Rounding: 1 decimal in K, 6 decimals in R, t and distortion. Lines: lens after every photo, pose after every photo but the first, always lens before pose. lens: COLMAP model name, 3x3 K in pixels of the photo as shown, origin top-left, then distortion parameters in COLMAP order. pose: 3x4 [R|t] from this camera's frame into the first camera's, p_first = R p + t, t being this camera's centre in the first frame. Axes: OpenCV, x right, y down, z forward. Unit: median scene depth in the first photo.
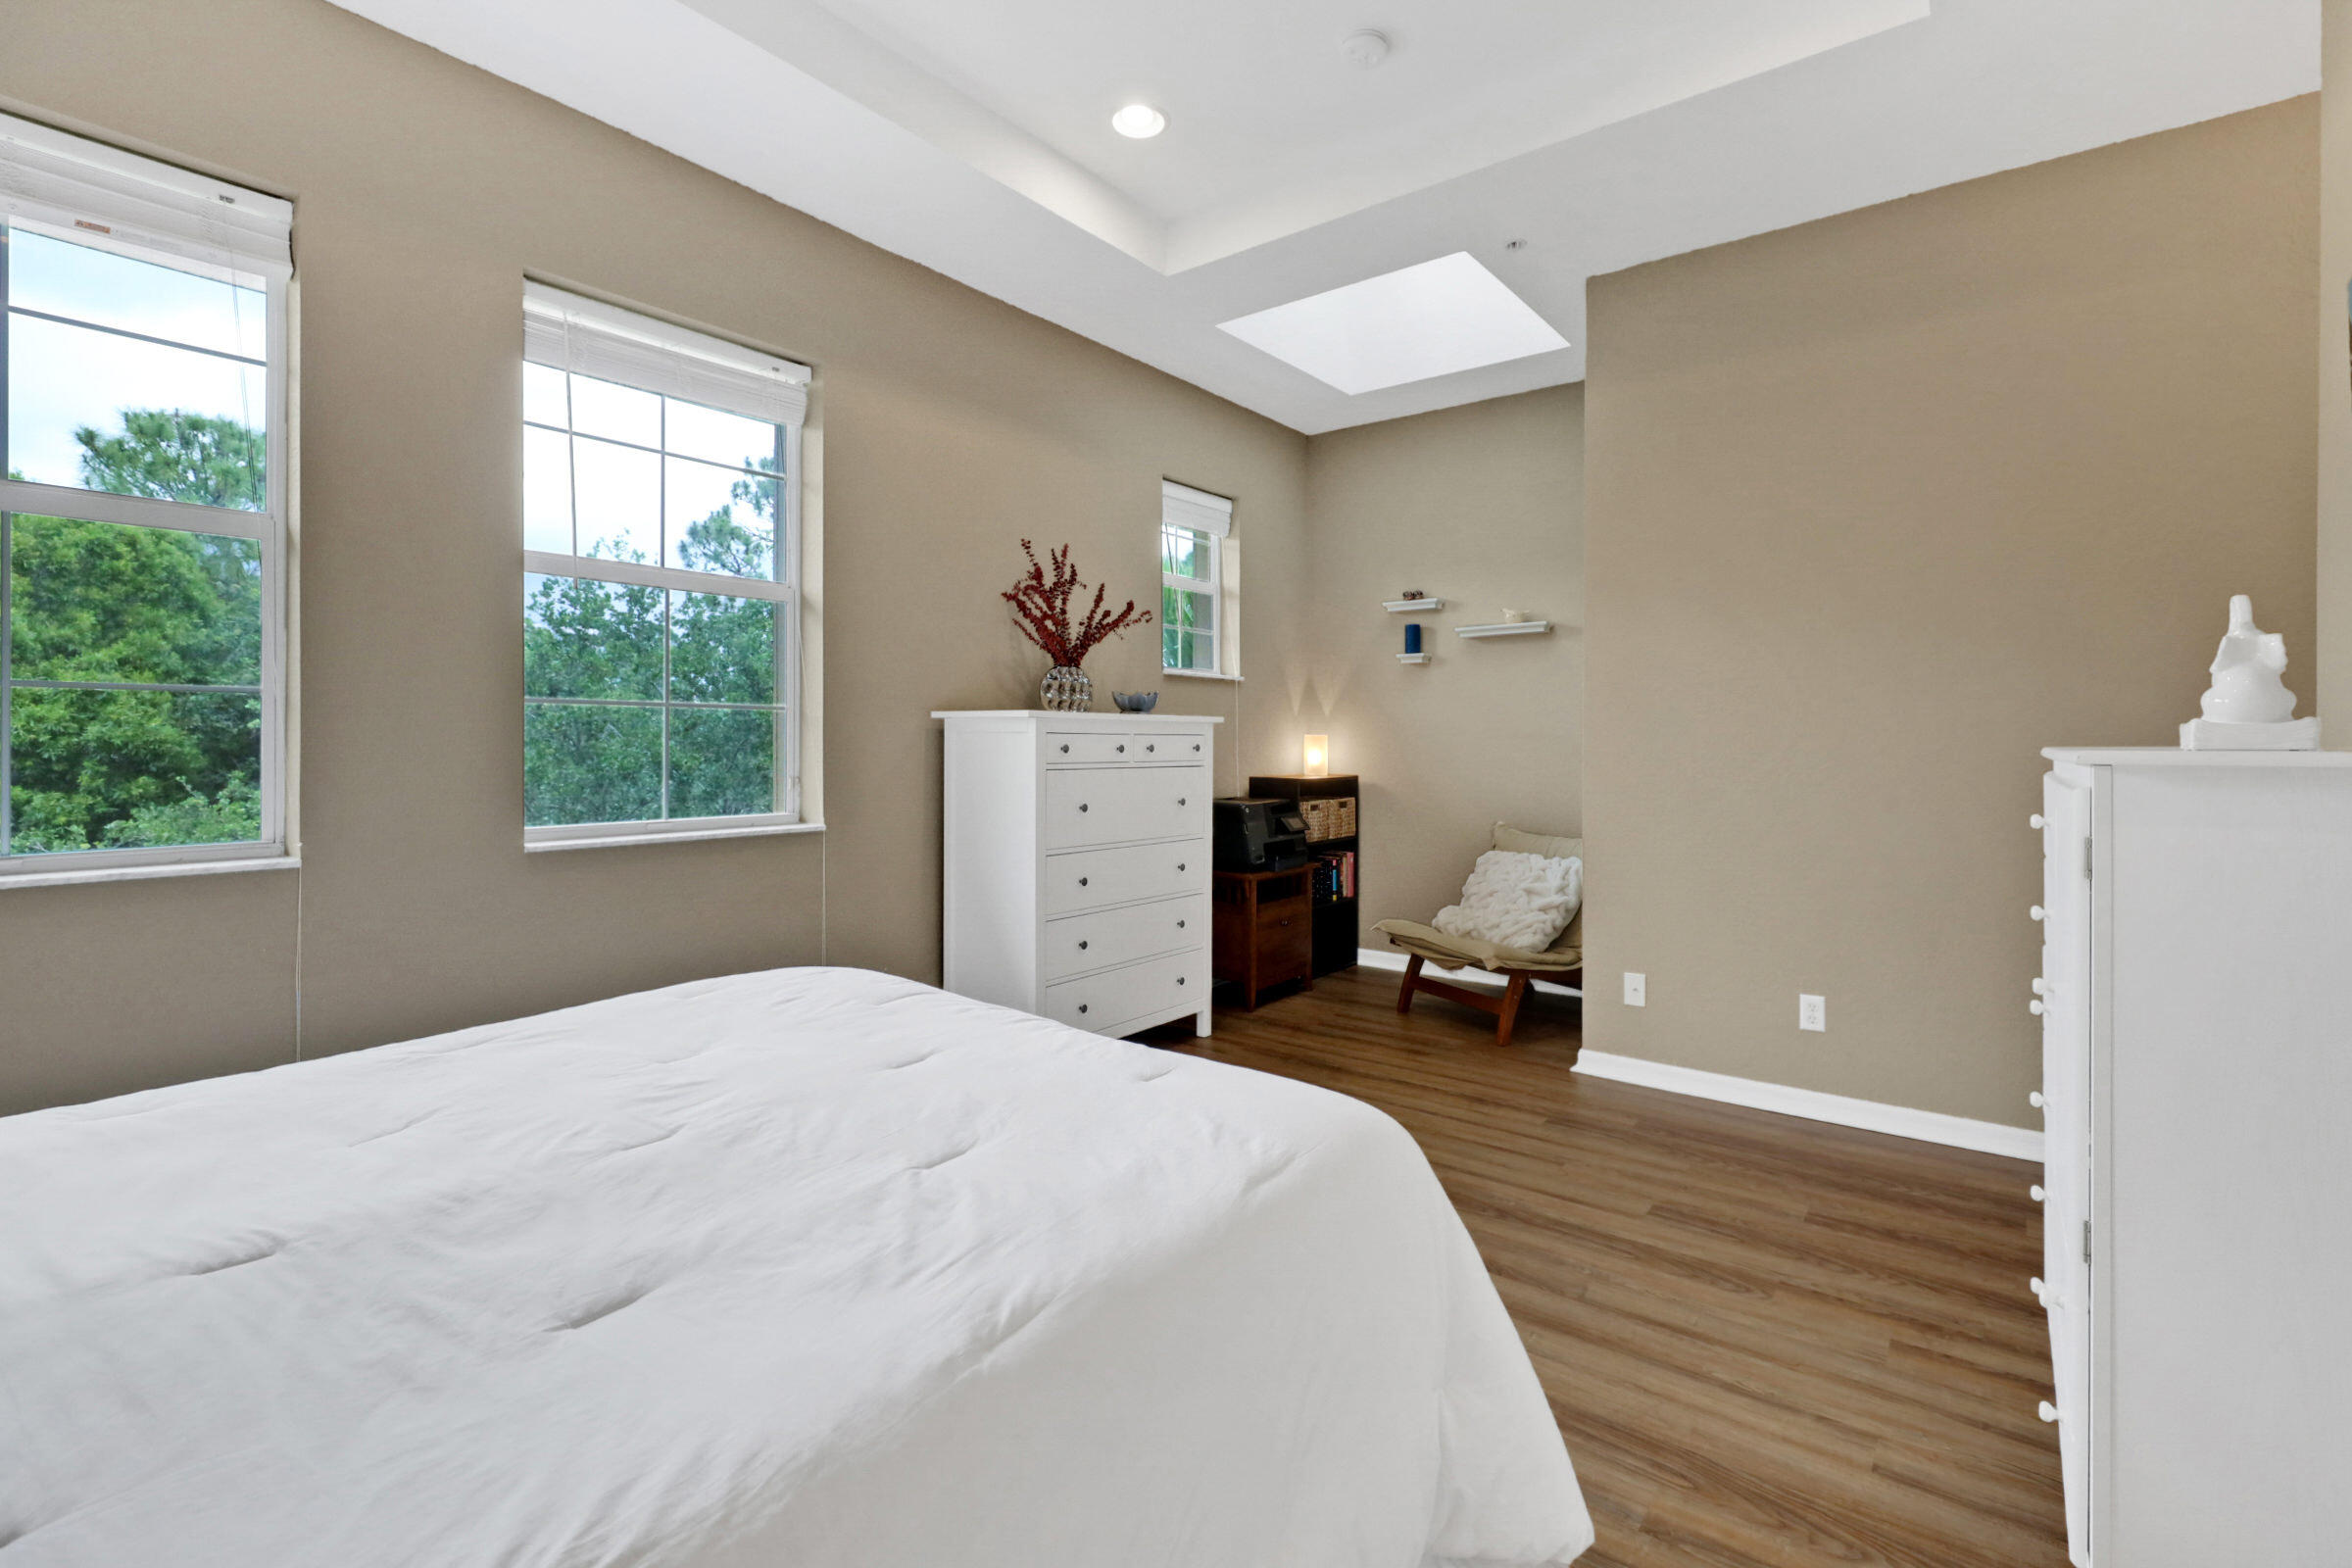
lens RADIAL K [[1052.0, 0, 1184.8], [0, 1052.0, 737.3], [0, 0, 1]] dist [-0.000074, -0.000240]
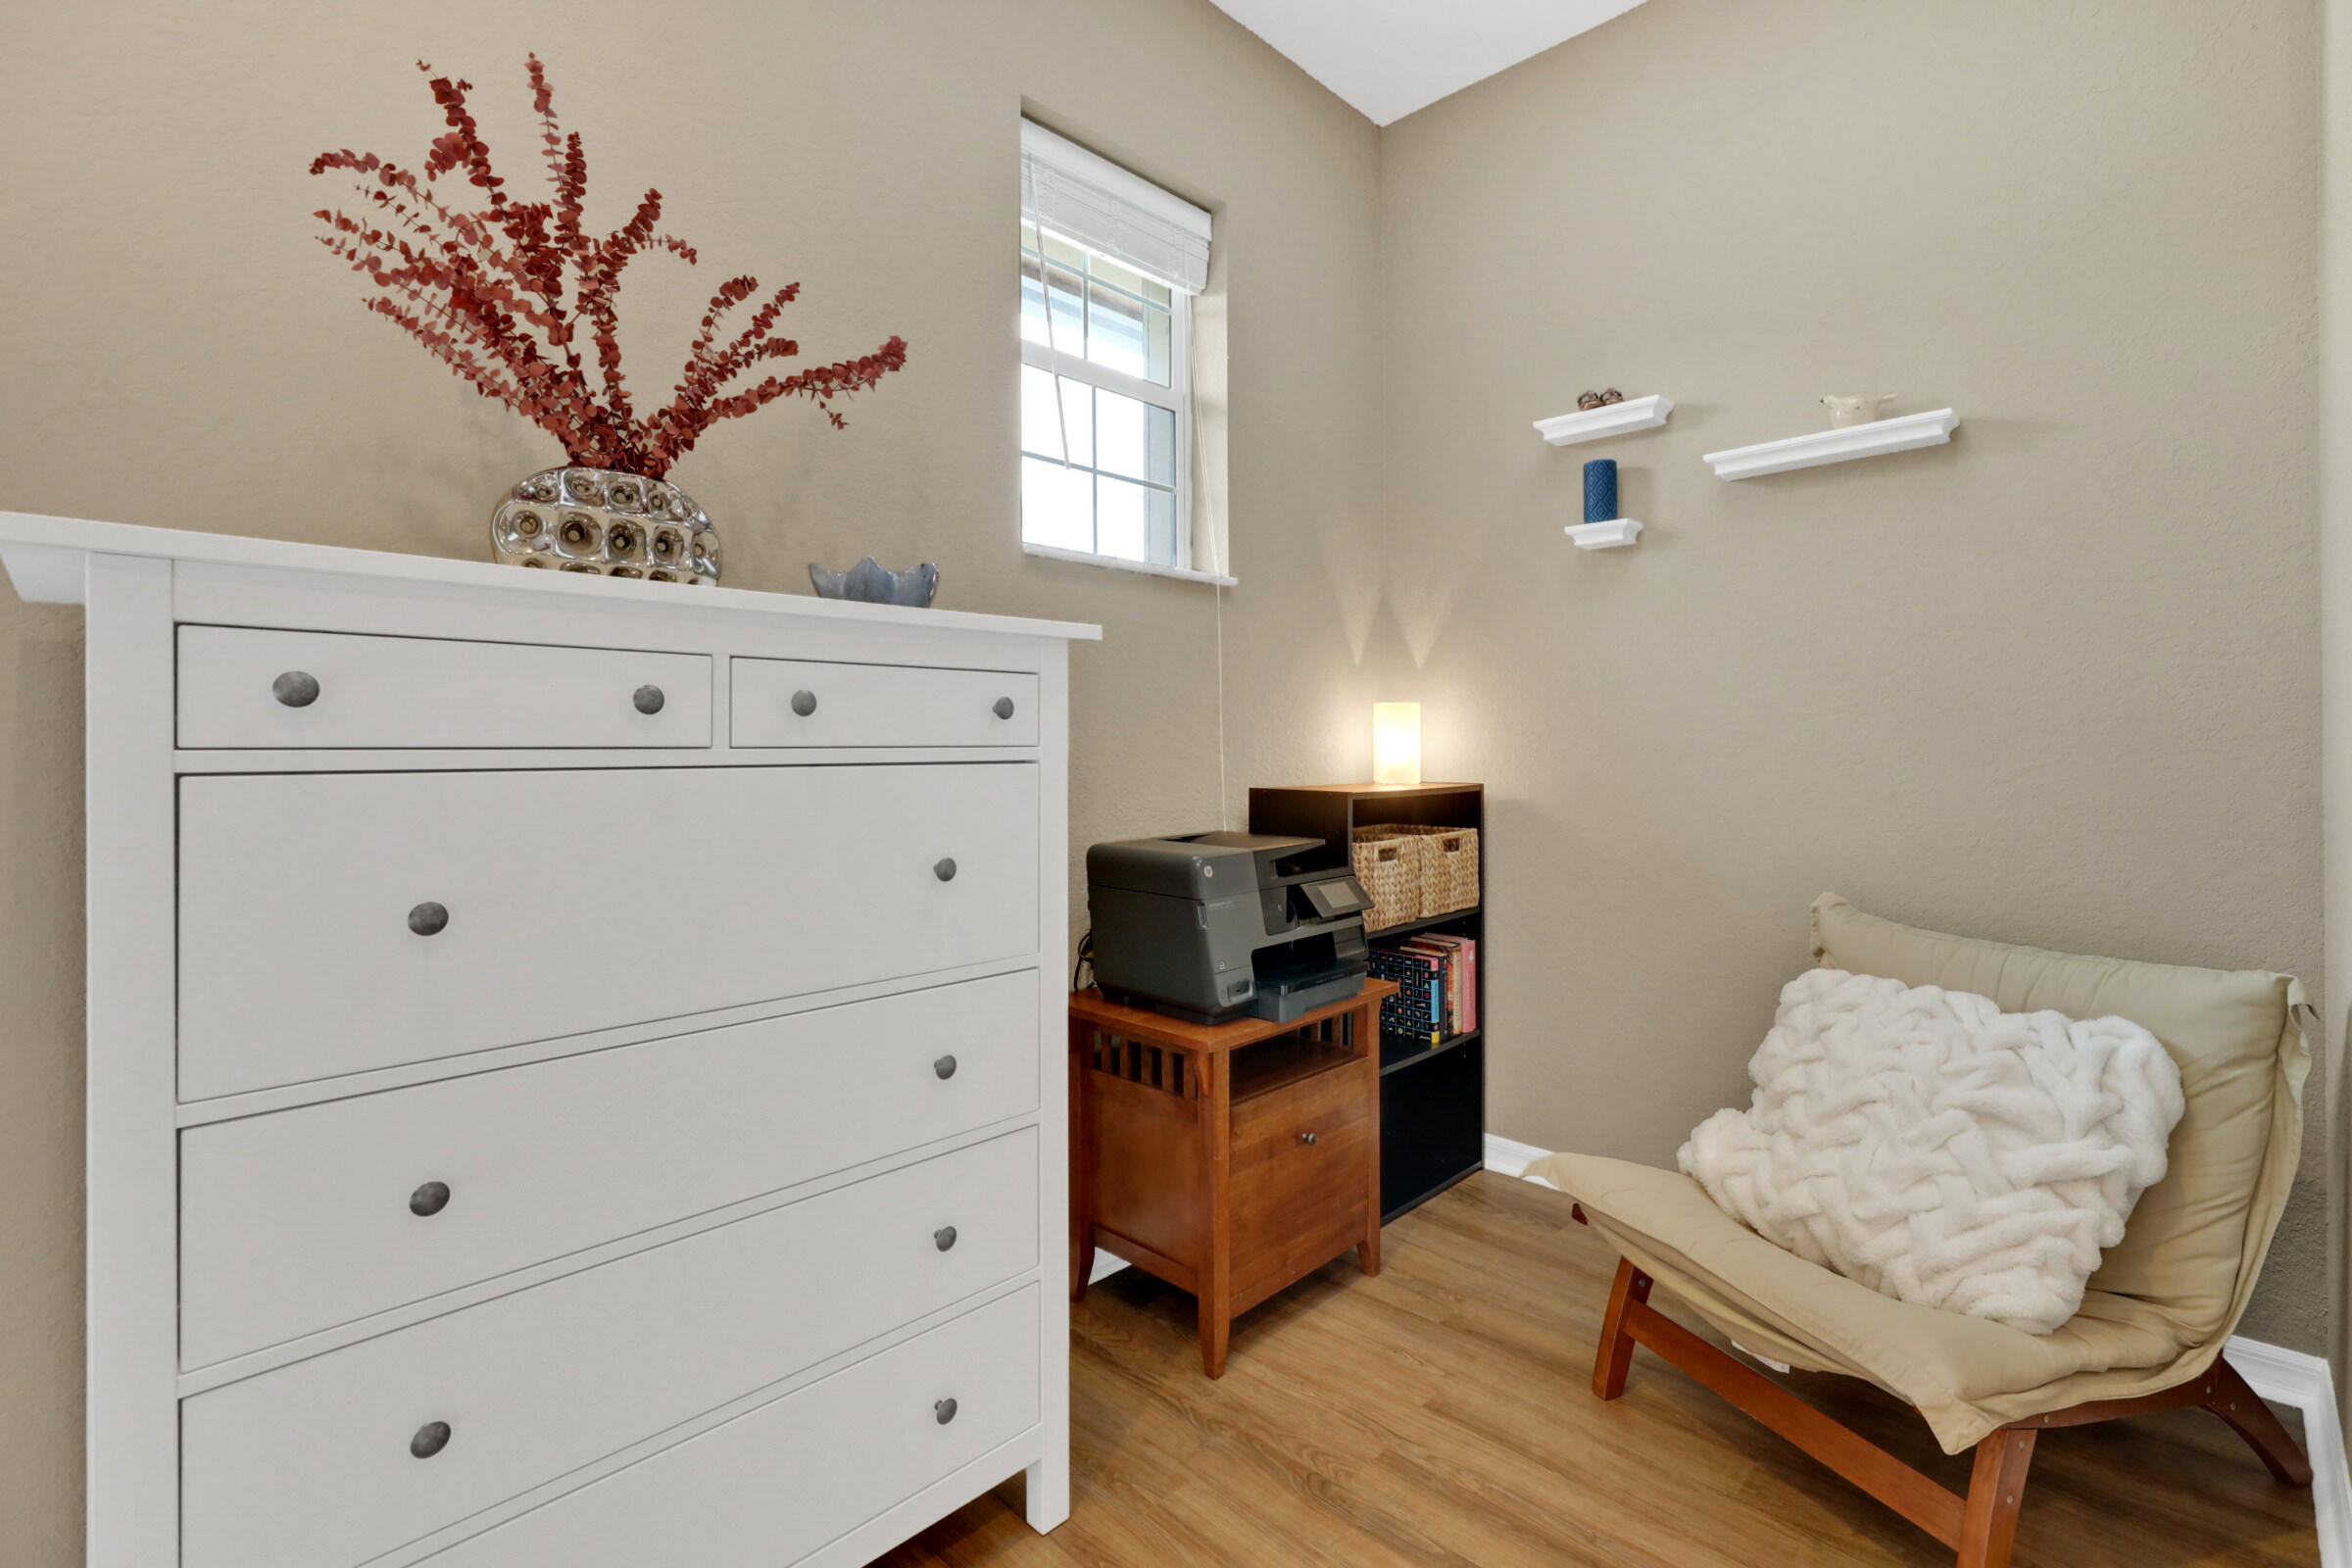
lens RADIAL K [[1066.0, 0, 1187.2], [0, 1066.0, 747.5], [0, 0, 1]] dist [0.000347, 0.000105]
pose [[0.994350, -0.006771, -0.105933, 0.095519], [0.007267, 0.999964, 0.004297, 0.019131], [0.105901, -0.005042, 0.994364, 0.585684]]
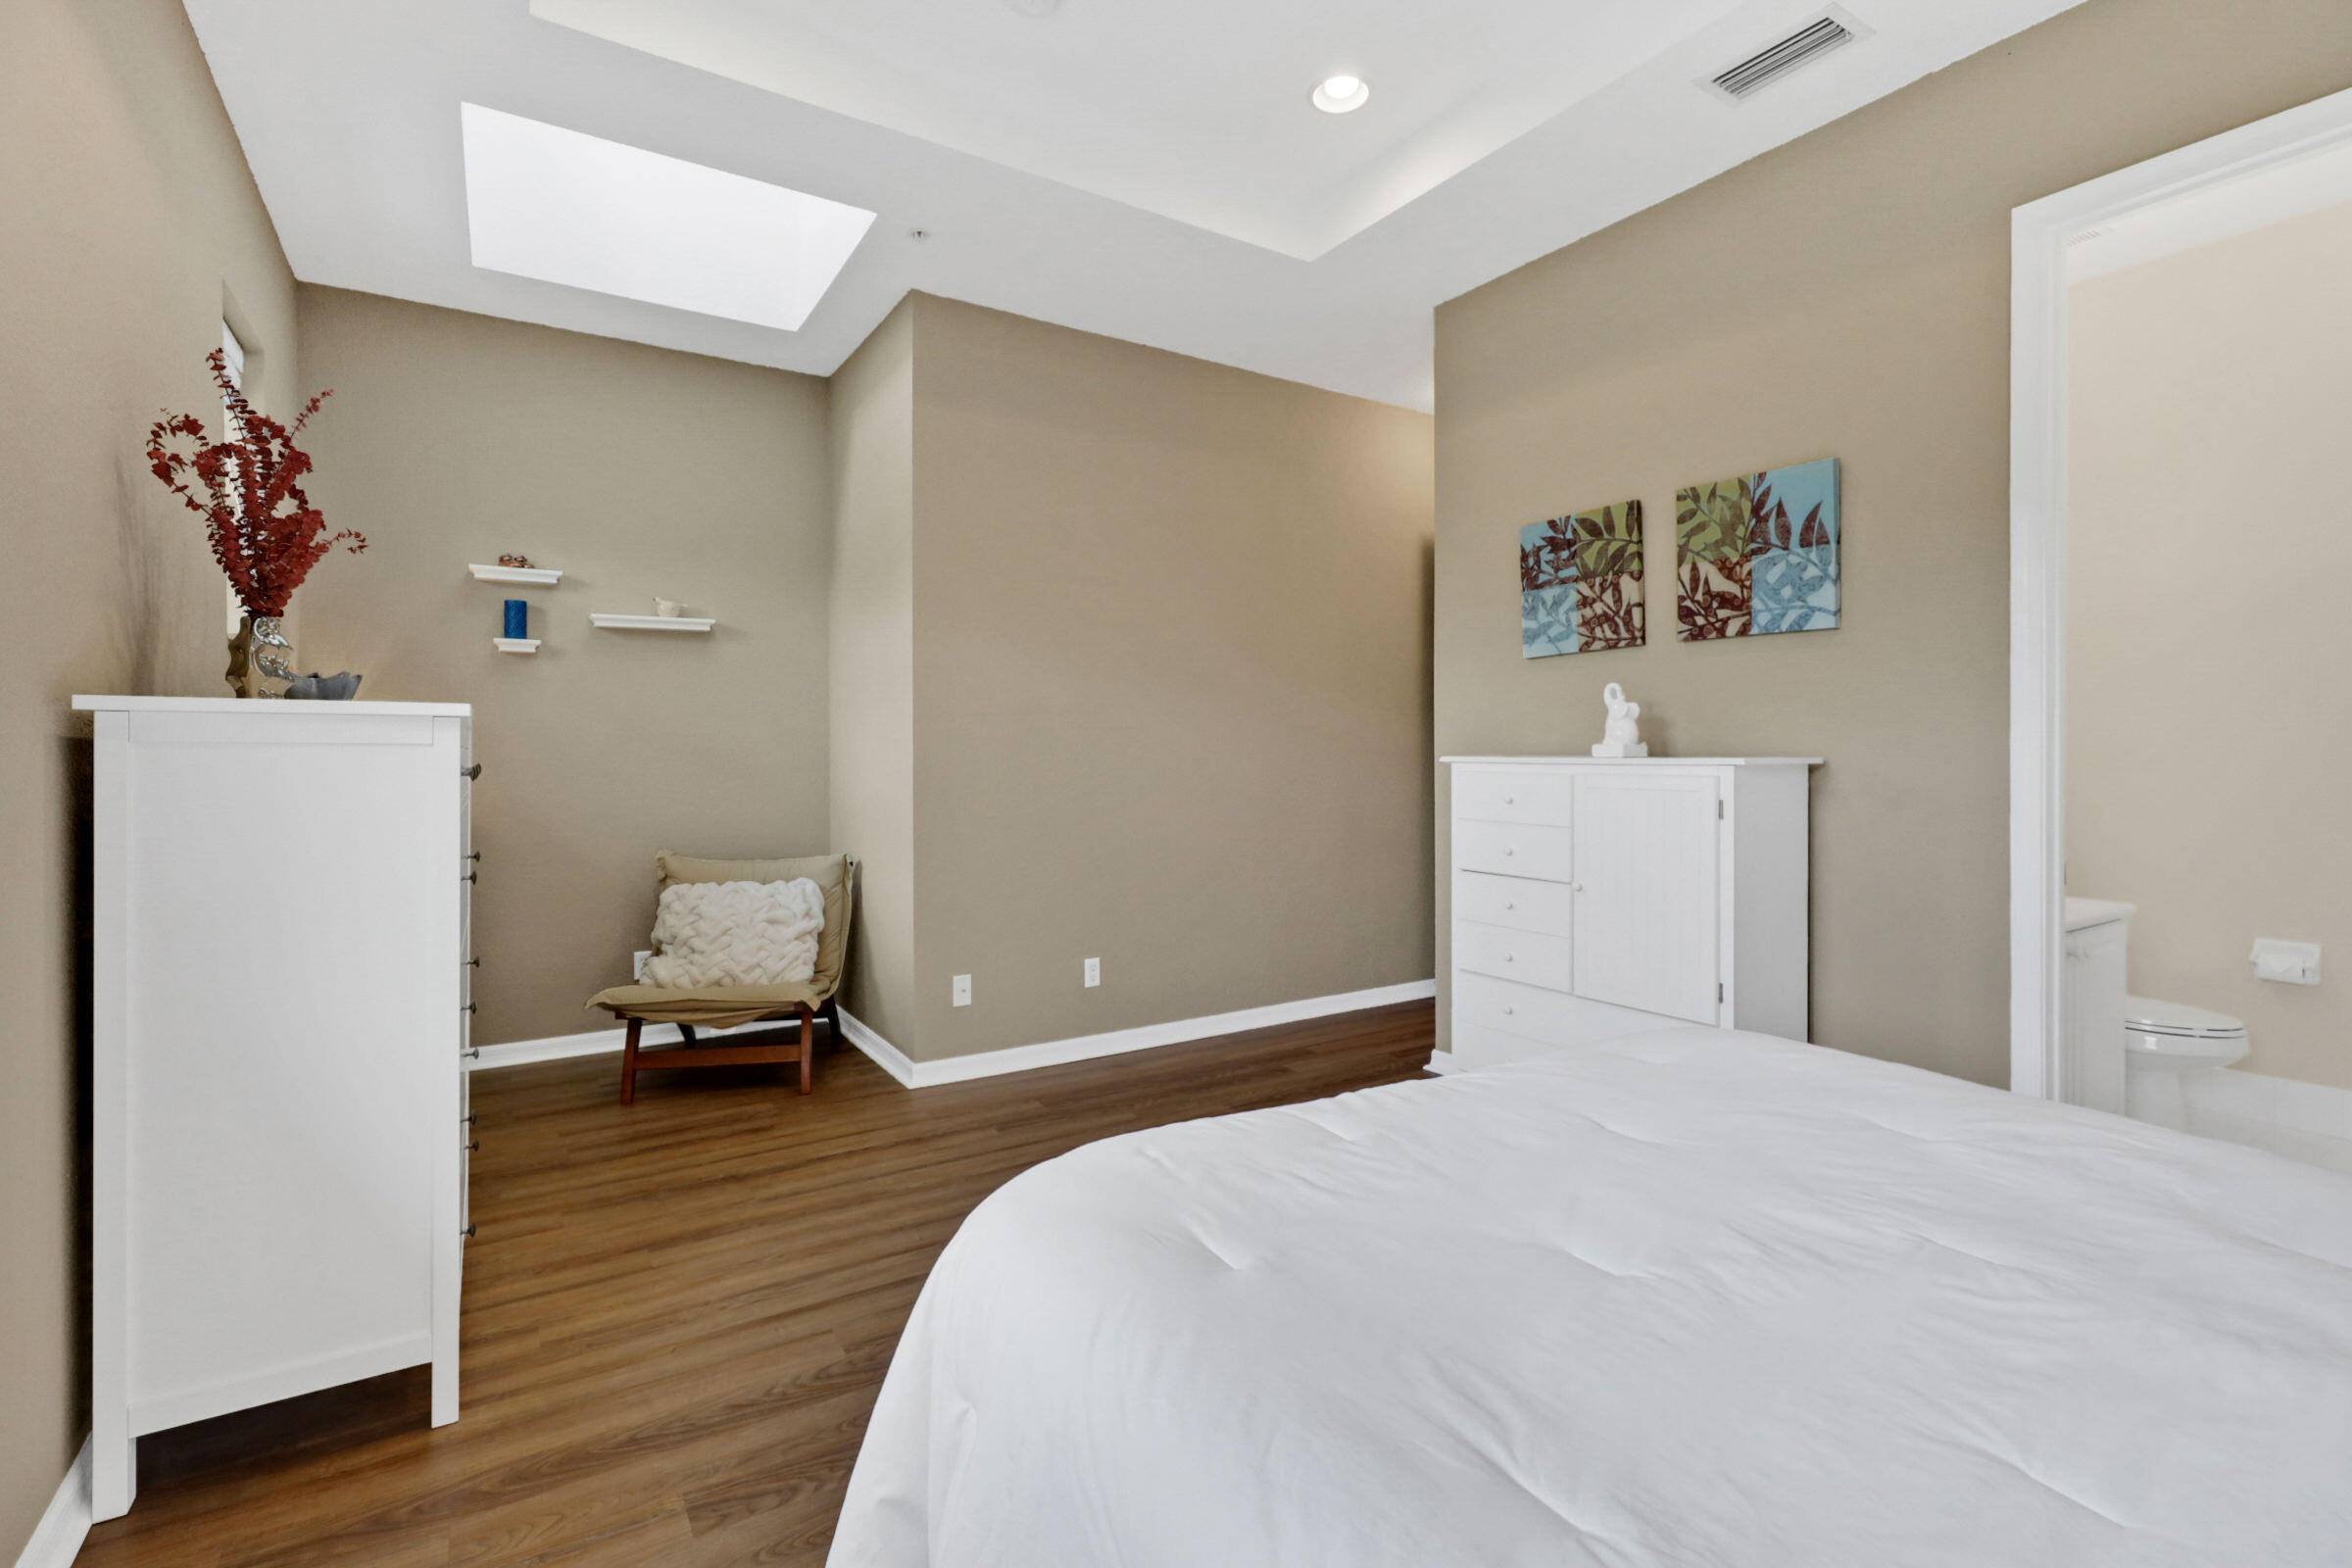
lens RADIAL K [[1066.0, 0, 1187.2], [0, 1066.0, 747.5], [0, 0, 1]] dist [0.000347, 0.000105]
pose [[0.328612, 0.000476, 0.944465, -0.397009], [-0.000066, 1.000000, -0.000481, -0.002094], [-0.944465, 0.000096, 0.328612, 0.344720]]
